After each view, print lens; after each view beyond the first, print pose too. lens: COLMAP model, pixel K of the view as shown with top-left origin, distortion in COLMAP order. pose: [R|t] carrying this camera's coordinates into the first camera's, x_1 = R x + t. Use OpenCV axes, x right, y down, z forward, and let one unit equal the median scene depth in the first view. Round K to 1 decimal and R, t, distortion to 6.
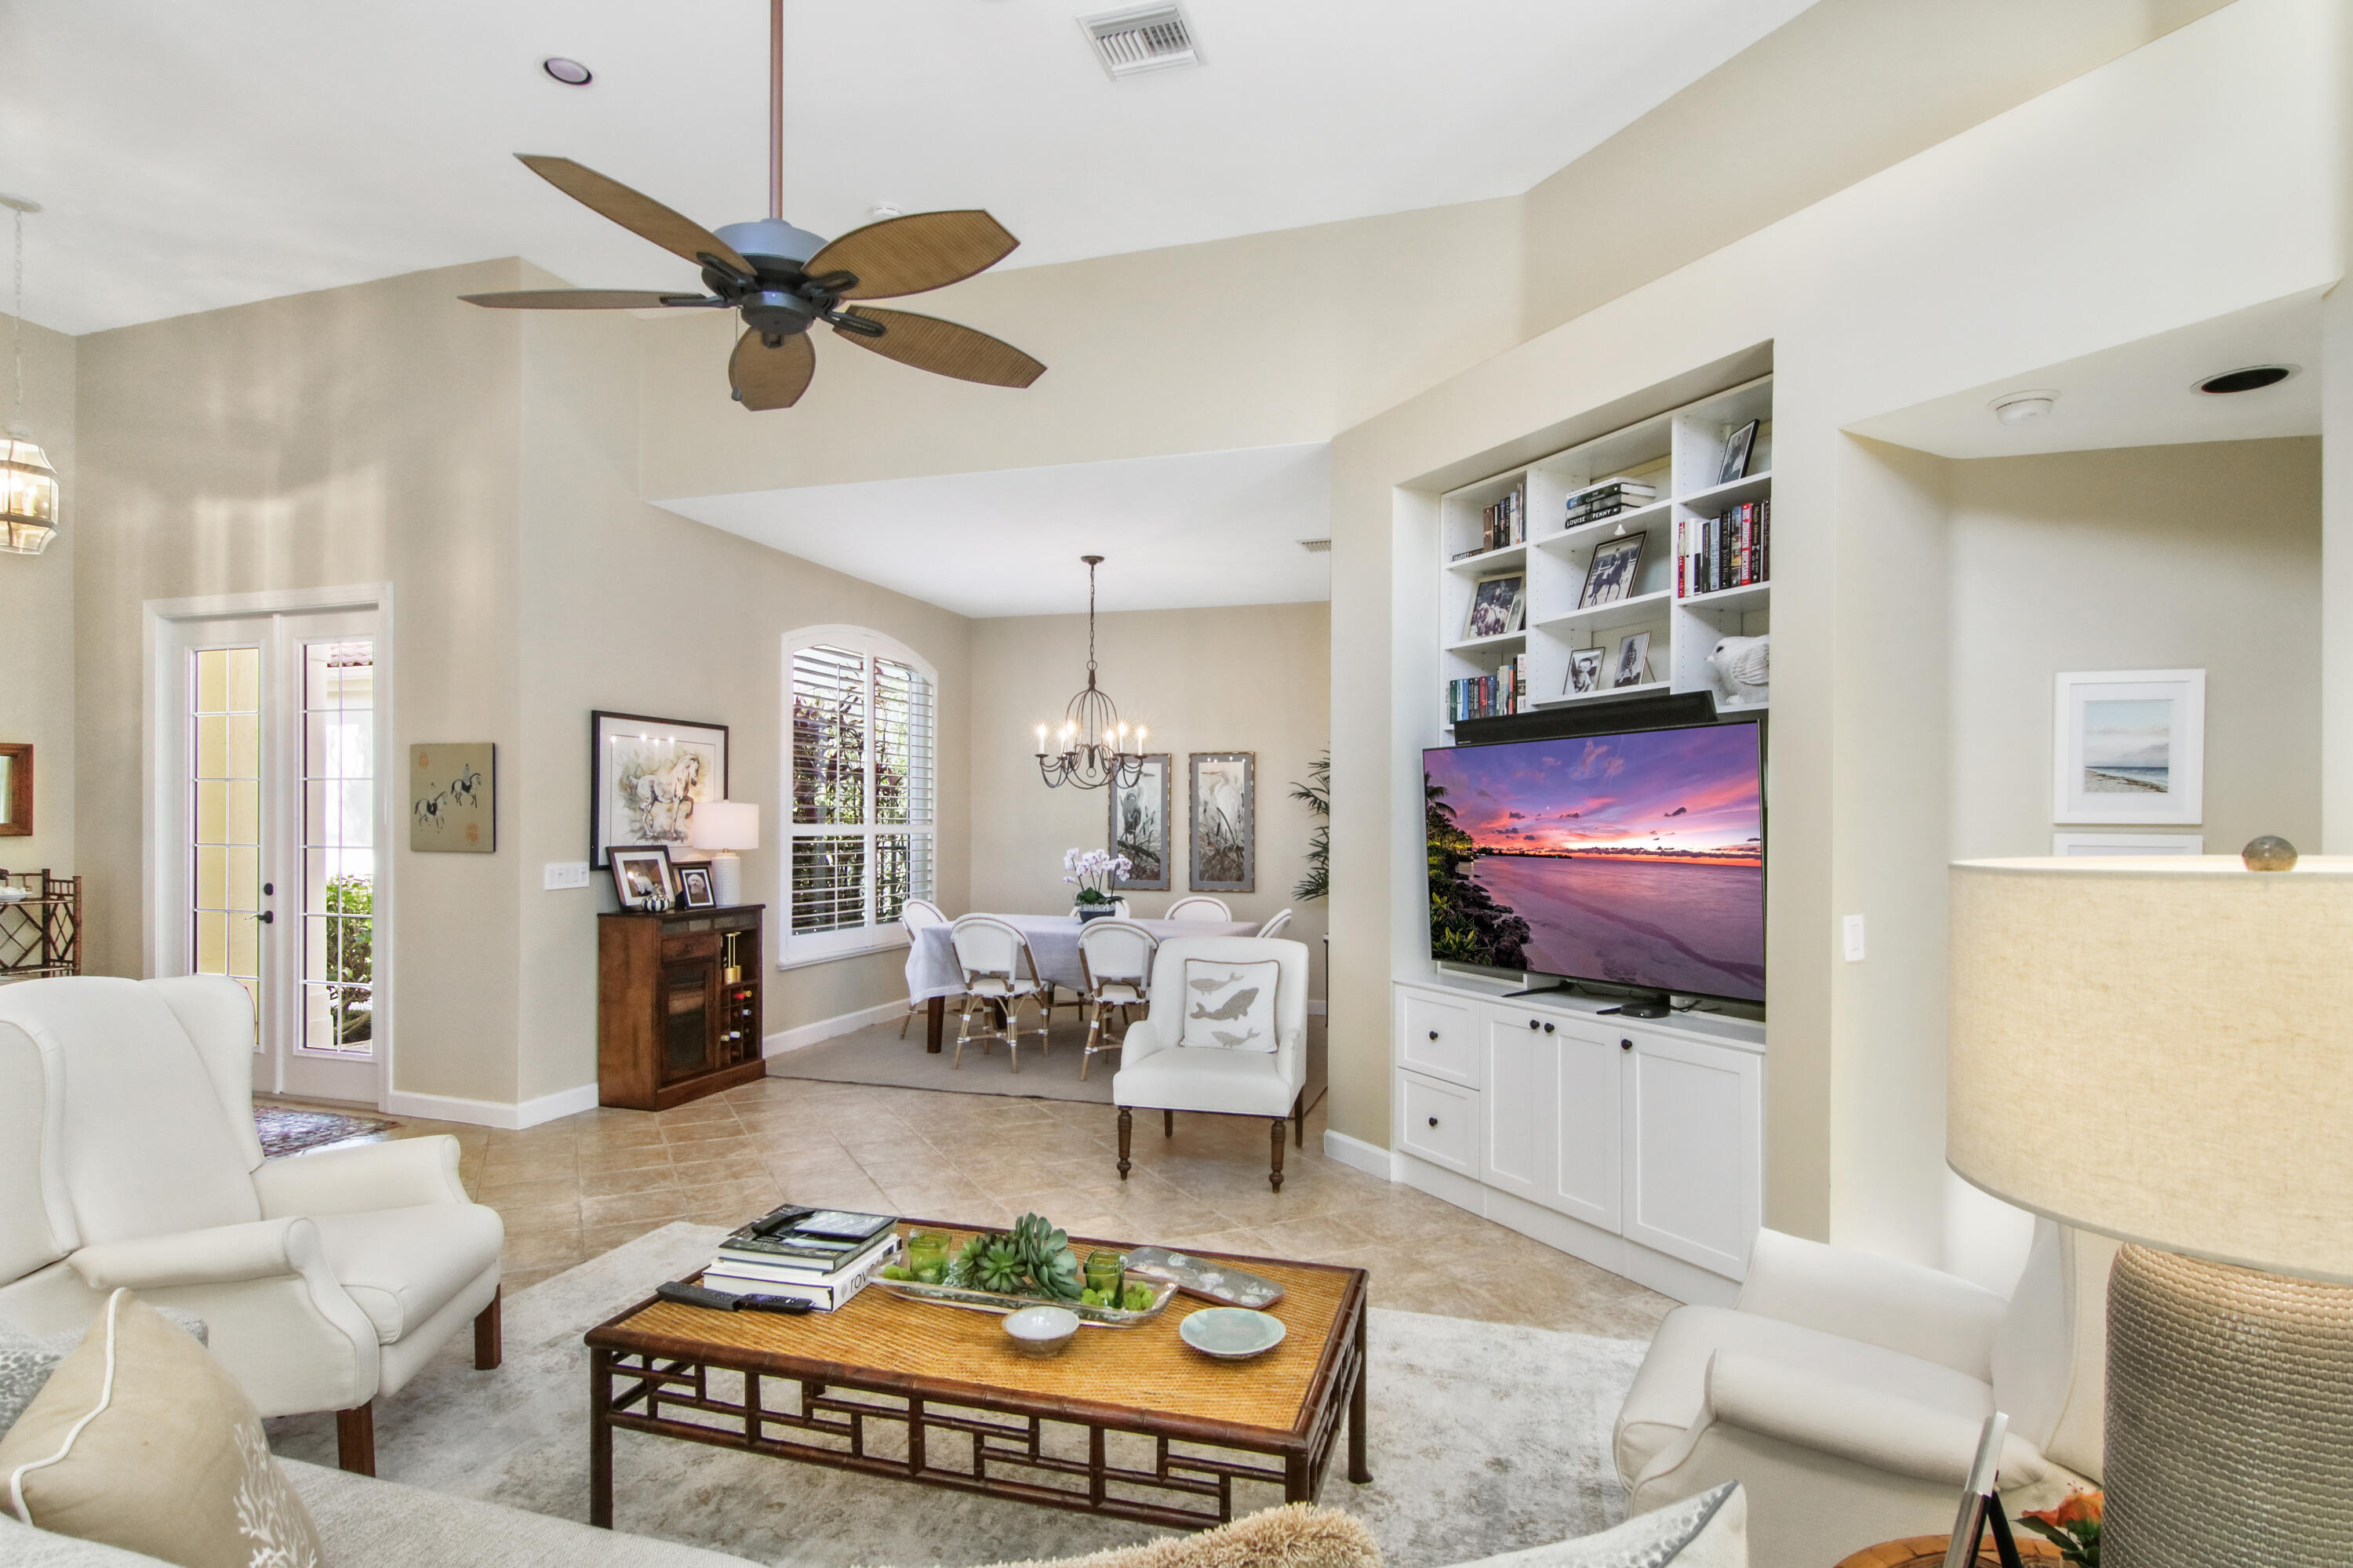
lens RADIAL K [[1228.7, 0, 1176.5], [0, 1228.7, 784.0], [0, 0, 1]] dist [0.000336, -0.014985]
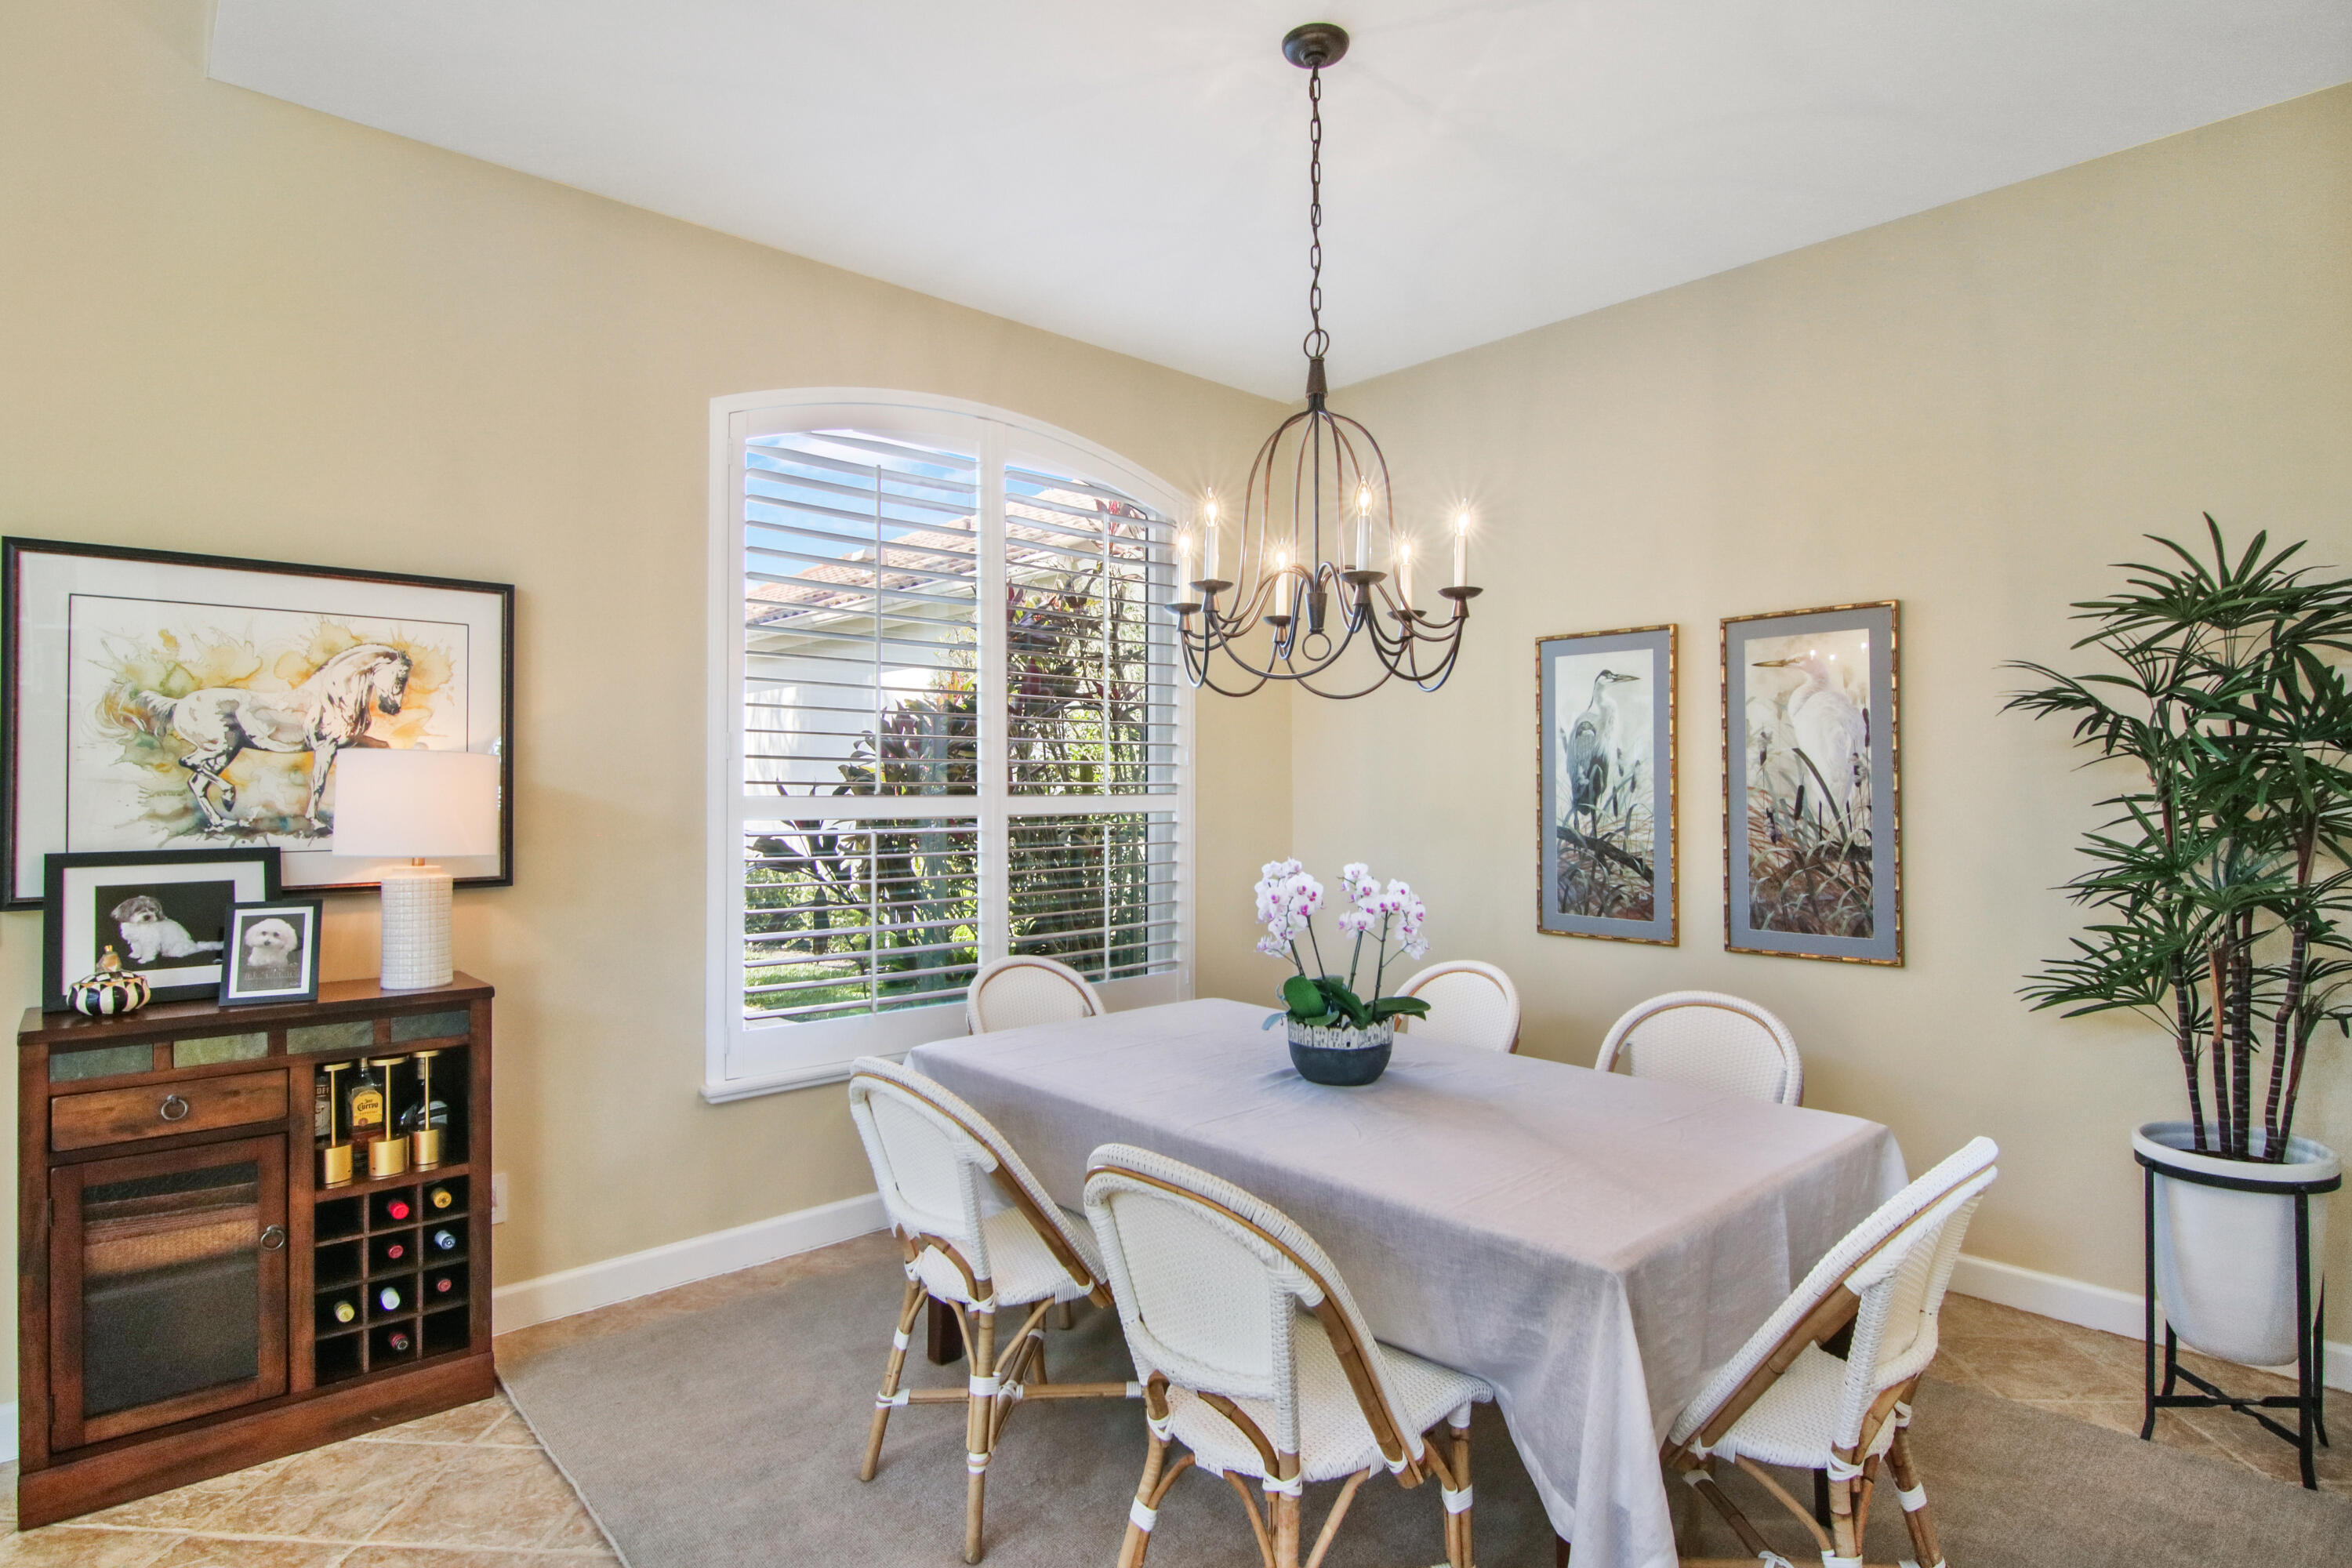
lens RADIAL K [[1228.1, 0, 1176.0], [0, 1228.1, 784.0], [0, 0, 1]] dist [0.000336, -0.014985]
pose [[0.863832, -0.009992, -0.503682, 0.062117], [0.023187, 0.999532, 0.019938, 0.018808], [0.503247, -0.028902, 0.863659, 0.572629]]
